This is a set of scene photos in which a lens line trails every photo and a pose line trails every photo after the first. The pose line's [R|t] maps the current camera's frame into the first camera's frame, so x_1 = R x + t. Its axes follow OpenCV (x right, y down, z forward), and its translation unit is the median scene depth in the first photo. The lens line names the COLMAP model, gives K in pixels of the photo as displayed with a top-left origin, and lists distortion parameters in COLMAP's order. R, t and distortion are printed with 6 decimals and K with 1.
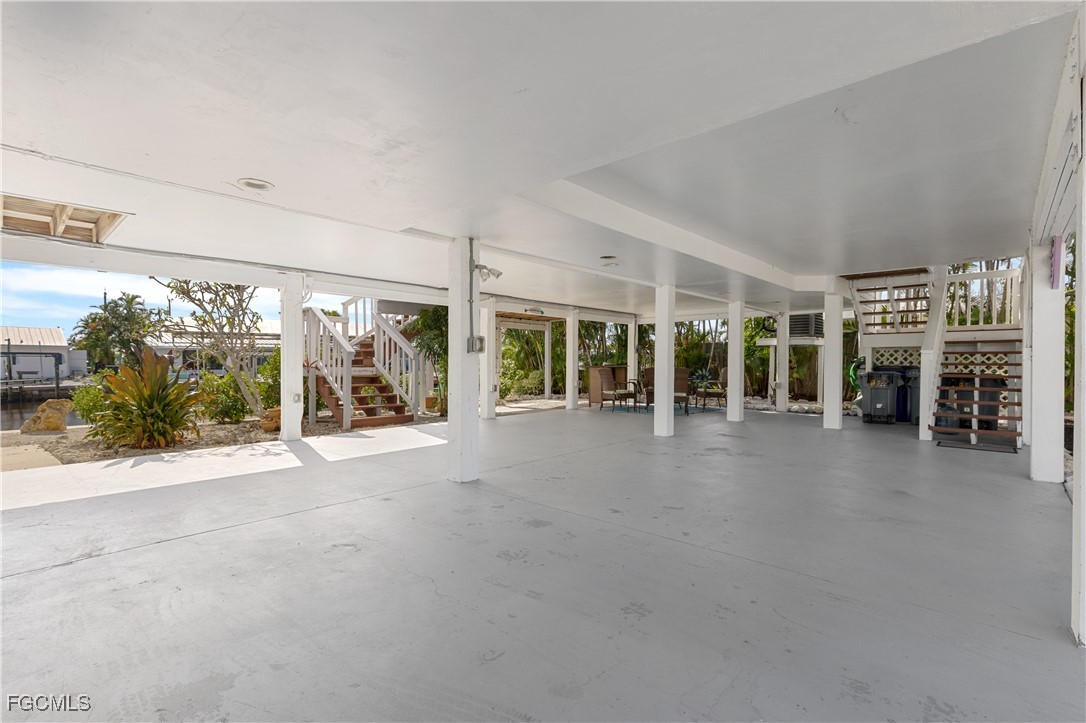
lens RADIAL K [[494.5, 0, 540.5], [0, 494.5, 367.5], [0, 0, 1]] dist [0.001139, 0.000679]
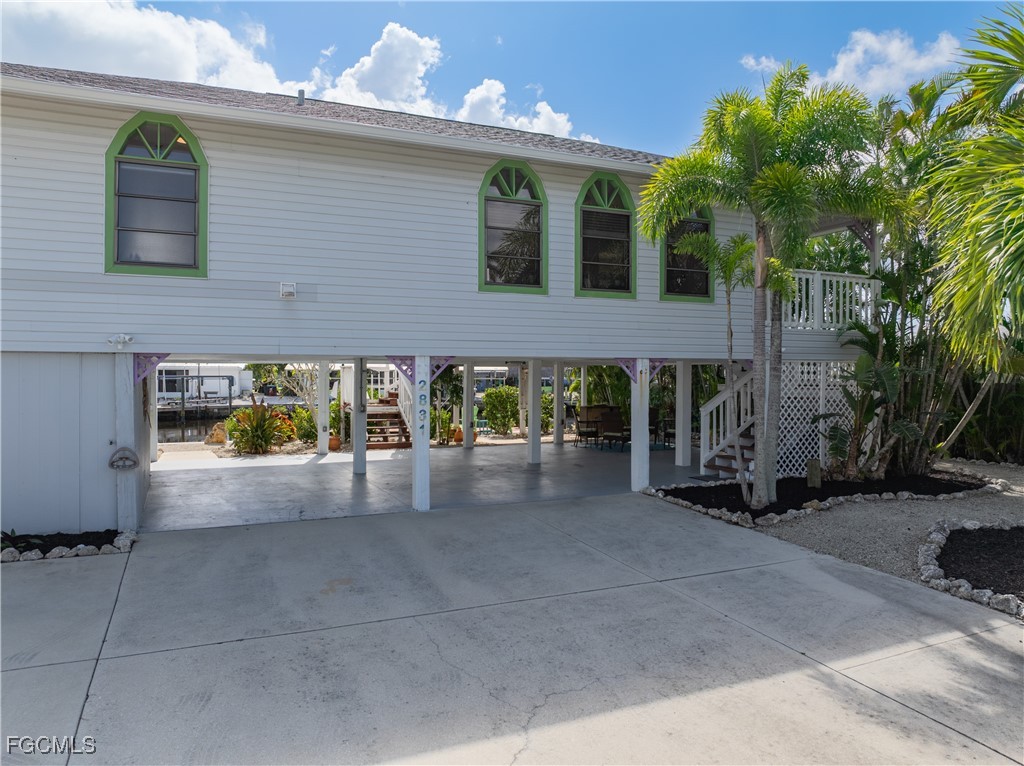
lens RADIAL K [[744.2, 0, 511.4], [0, 744.2, 375.1], [0, 0, 1]] dist [-0.027534, 0.013903]
pose [[0.912805, 0.003773, -0.408379, 0.285627], [-0.005005, 0.999986, -0.001949, -0.030690], [0.408366, 0.003823, 0.912810, -0.267285]]
